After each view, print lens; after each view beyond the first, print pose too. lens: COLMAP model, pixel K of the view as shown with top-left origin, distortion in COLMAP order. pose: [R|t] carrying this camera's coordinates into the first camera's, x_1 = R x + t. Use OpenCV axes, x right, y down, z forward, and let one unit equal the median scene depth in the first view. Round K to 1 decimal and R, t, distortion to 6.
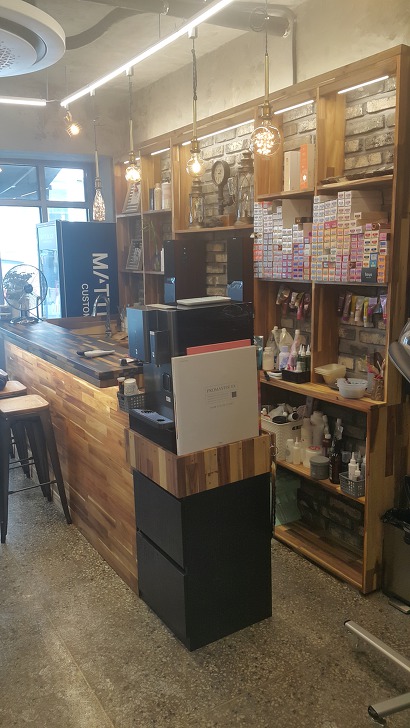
lens RADIAL K [[587.8, 0, 205.5], [0, 587.8, 352.8], [0, 0, 1]] dist [0.093678, -0.000689]
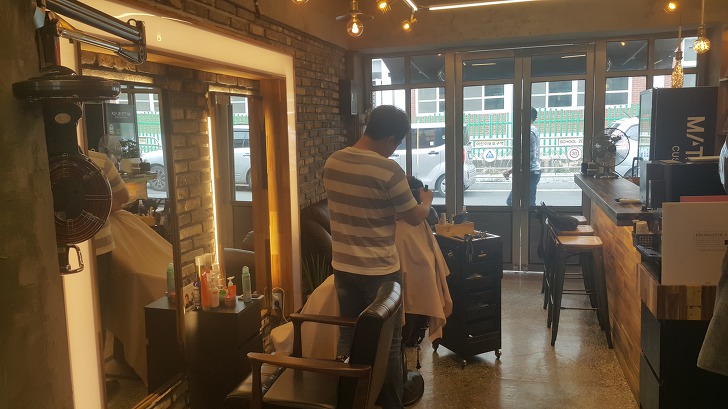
lens RADIAL K [[611.8, 0, 364.0], [0, 611.8, 204.5], [0, 0, 1]] dist [0.002828, -0.006696]
pose [[0.699460, 0.090135, -0.708965, 0.330323], [-0.108043, 0.993950, 0.019772, 0.043795], [0.706457, 0.062769, 0.704967, -0.263840]]
